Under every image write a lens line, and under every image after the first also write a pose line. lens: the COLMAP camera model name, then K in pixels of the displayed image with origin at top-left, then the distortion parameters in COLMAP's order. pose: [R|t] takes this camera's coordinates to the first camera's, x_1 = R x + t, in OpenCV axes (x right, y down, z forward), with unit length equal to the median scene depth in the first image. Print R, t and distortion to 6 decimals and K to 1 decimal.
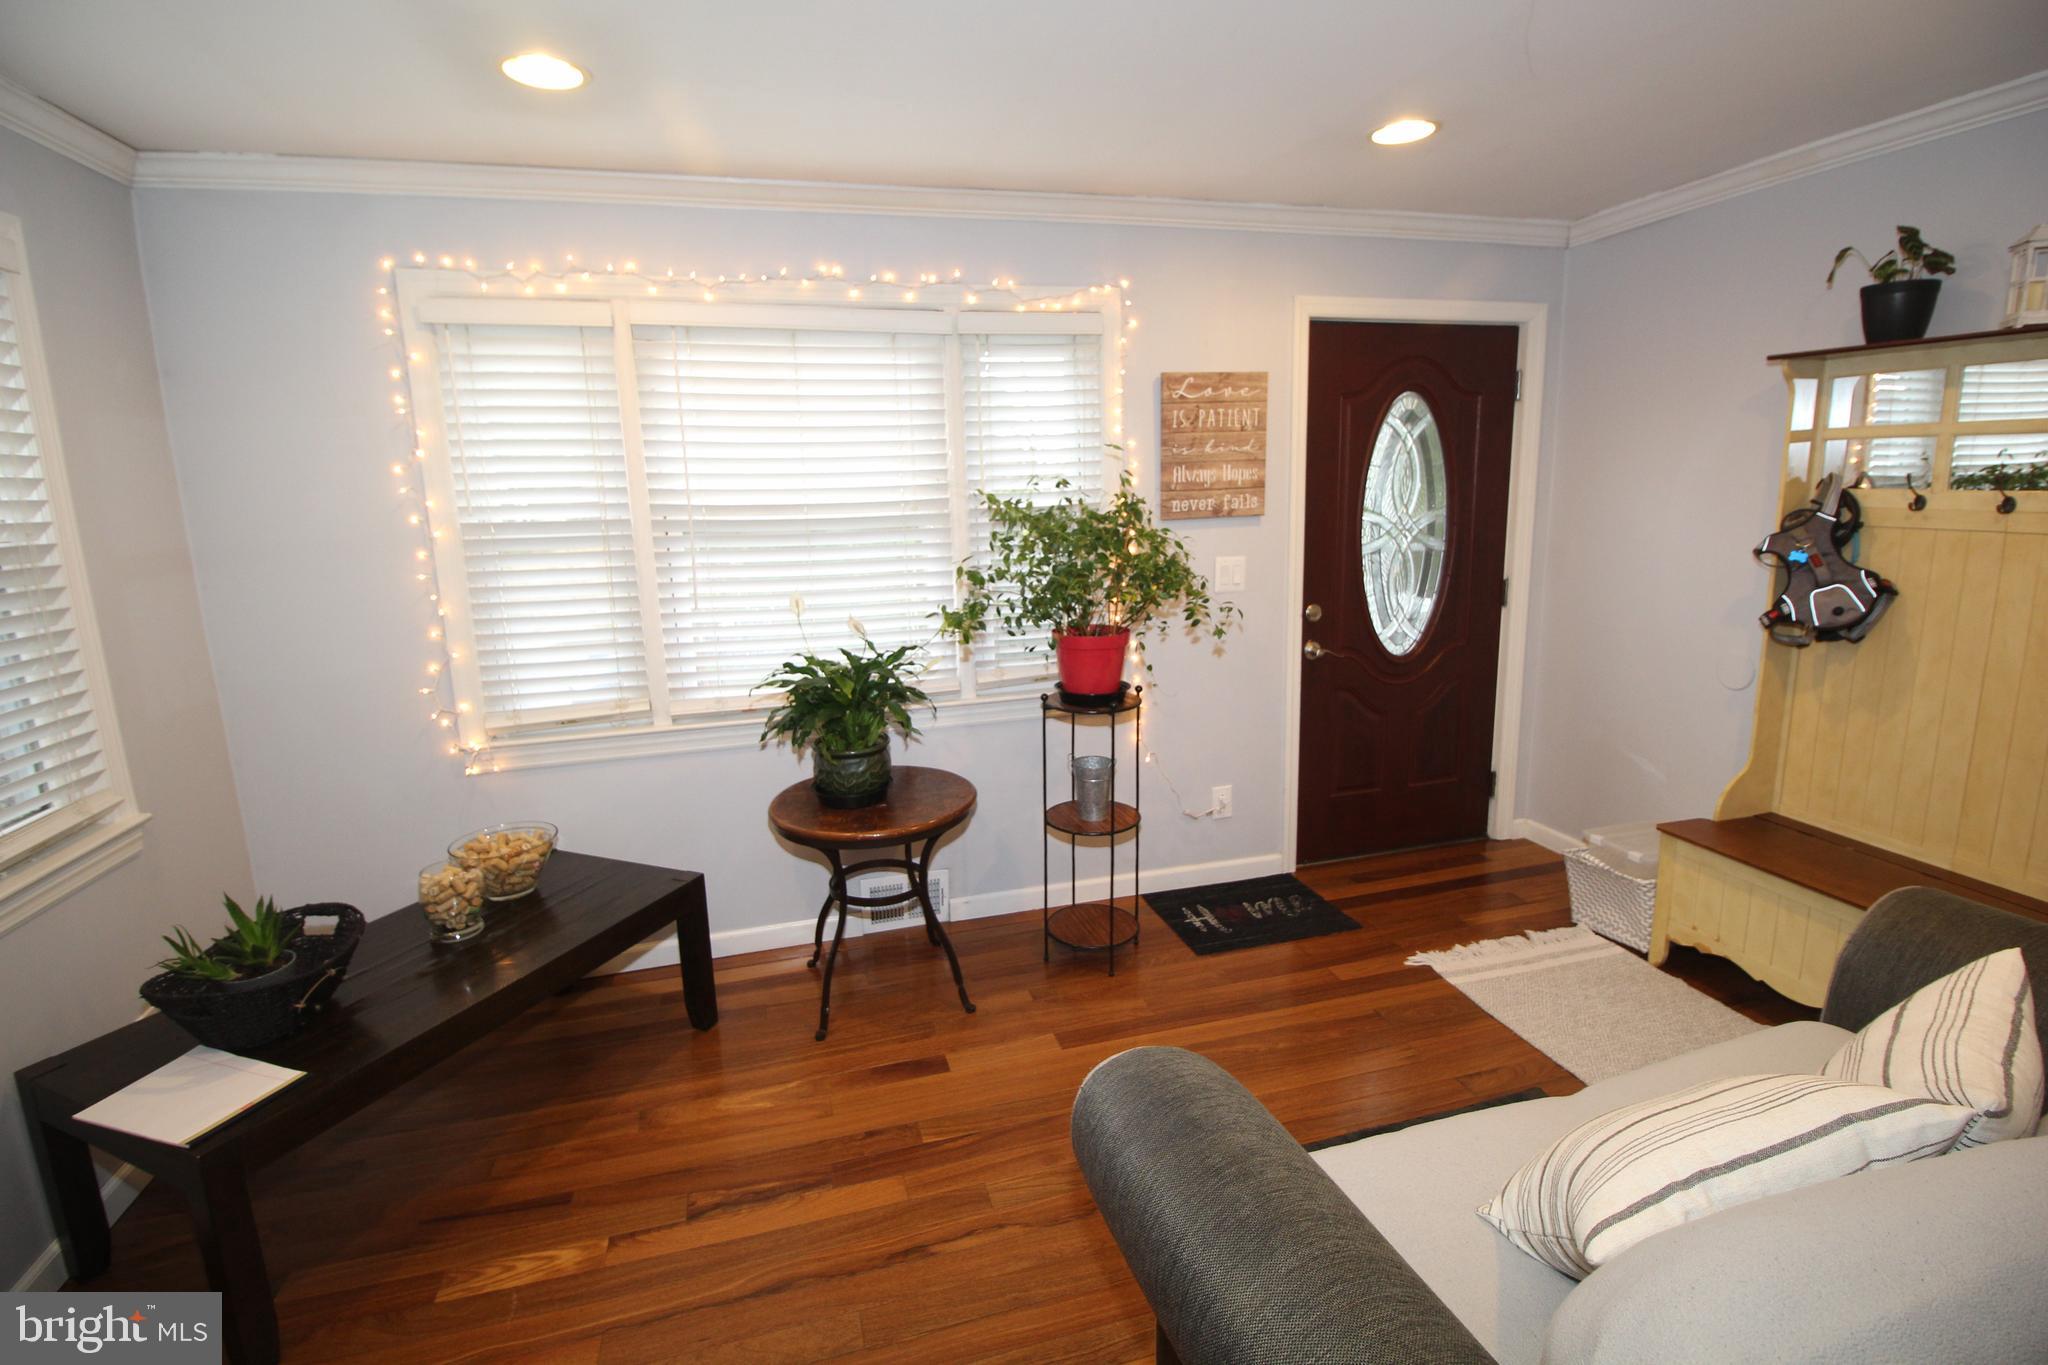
lens RADIAL K [[944.0, 0, 1020.9], [0, 944.0, 666.5], [0, 0, 1]] dist [-0.003844, -0.010606]
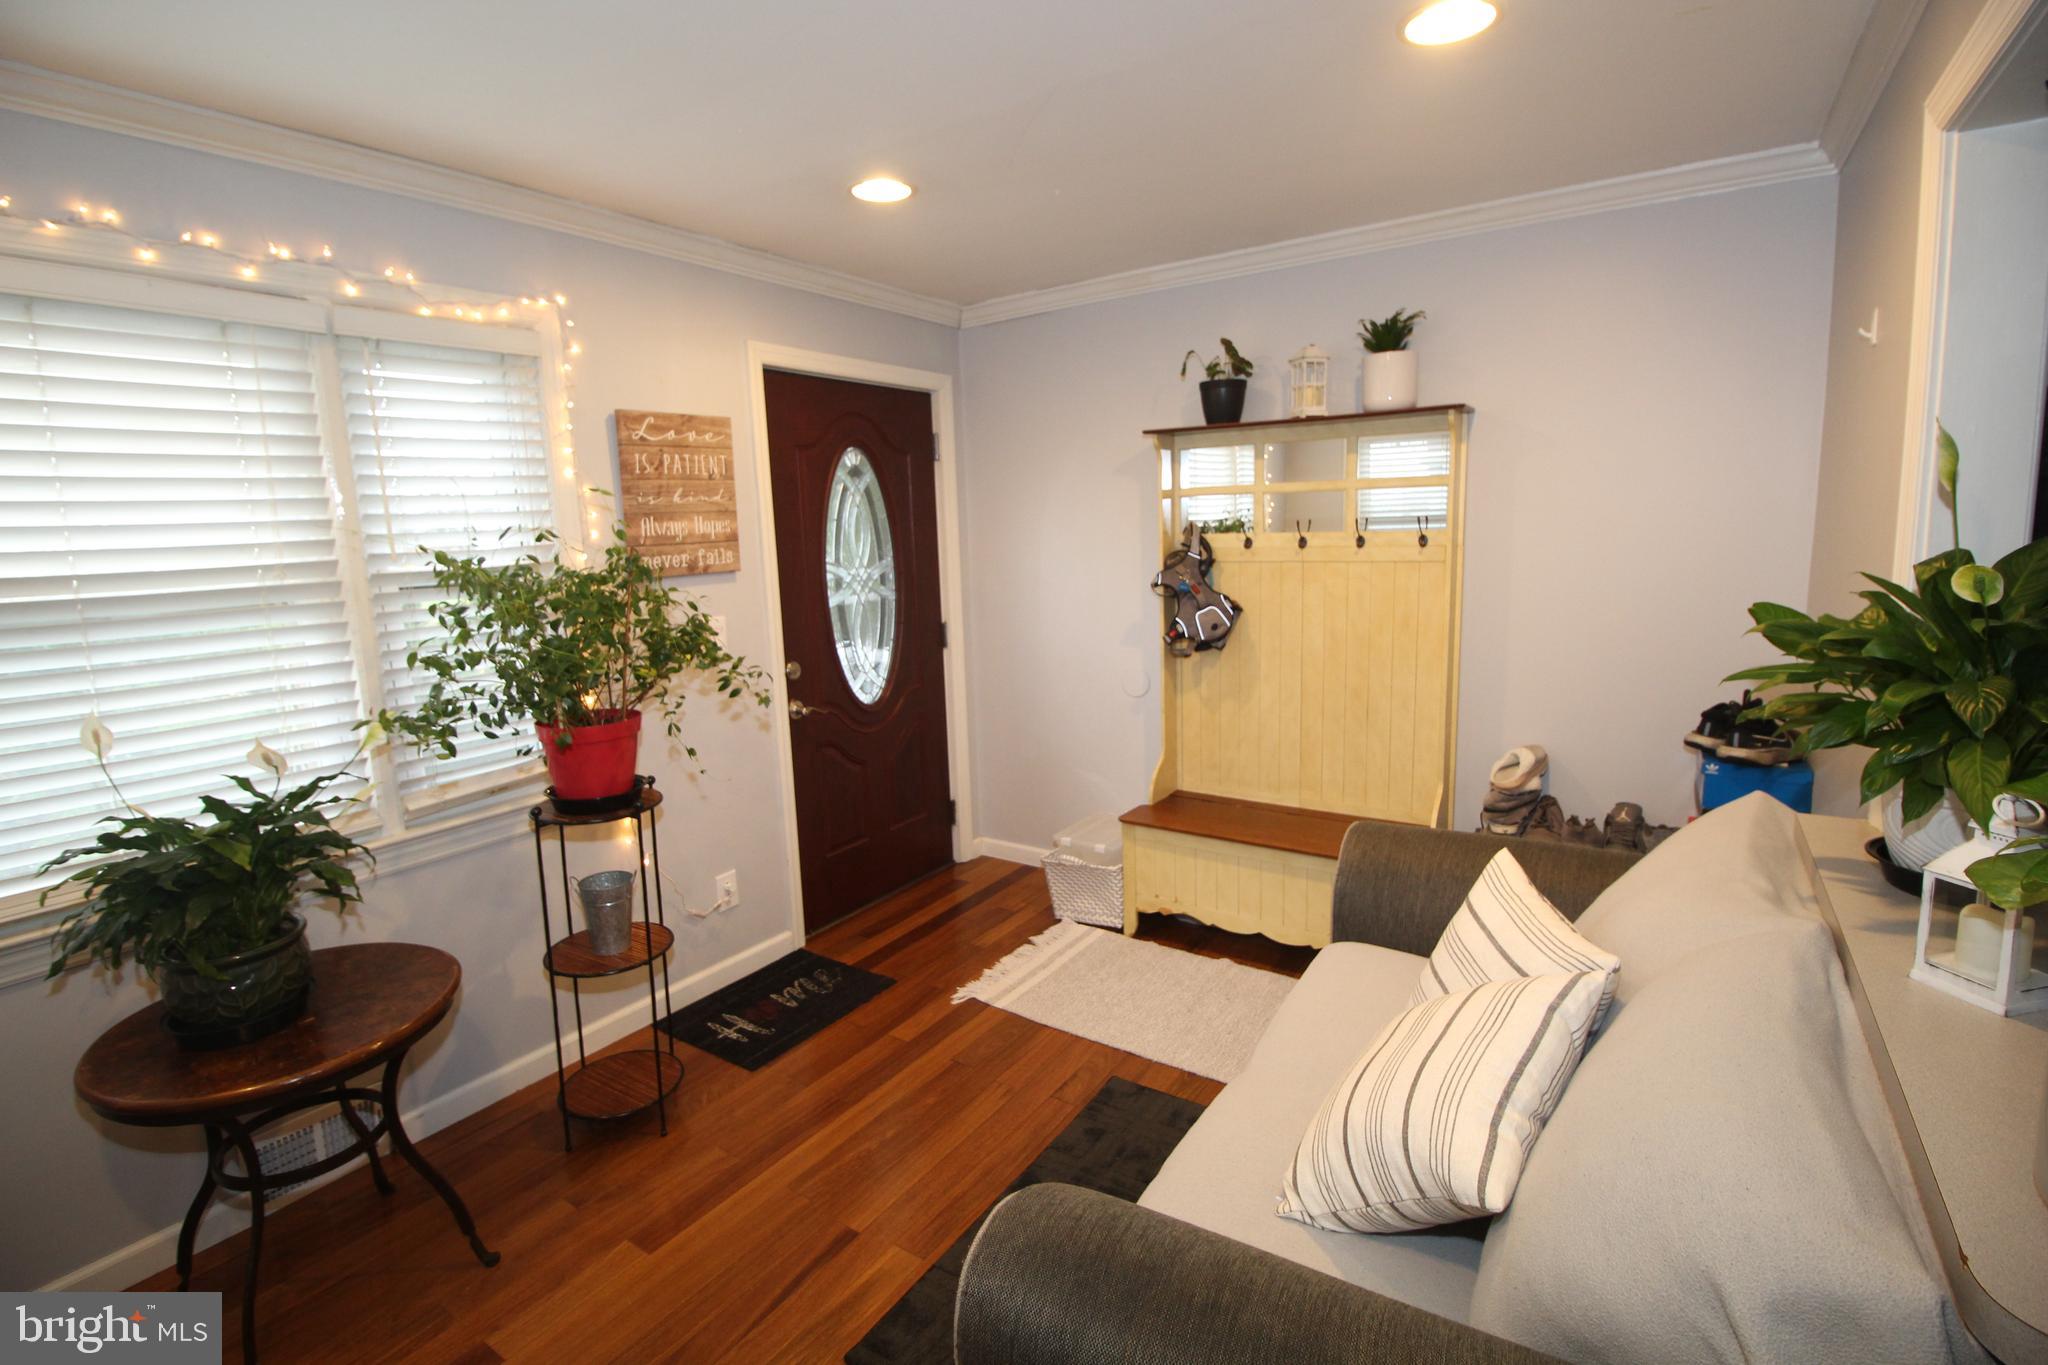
lens RADIAL K [[944.0, 0, 1027.3], [0, 944.0, 667.6], [0, 0, 1]] dist [-0.003844, -0.010606]
pose [[0.761259, -0.096869, 0.641172, -0.150682], [0.135879, 0.990657, -0.011658, -0.020176], [-0.634052, 0.095997, 0.767309, 0.141942]]
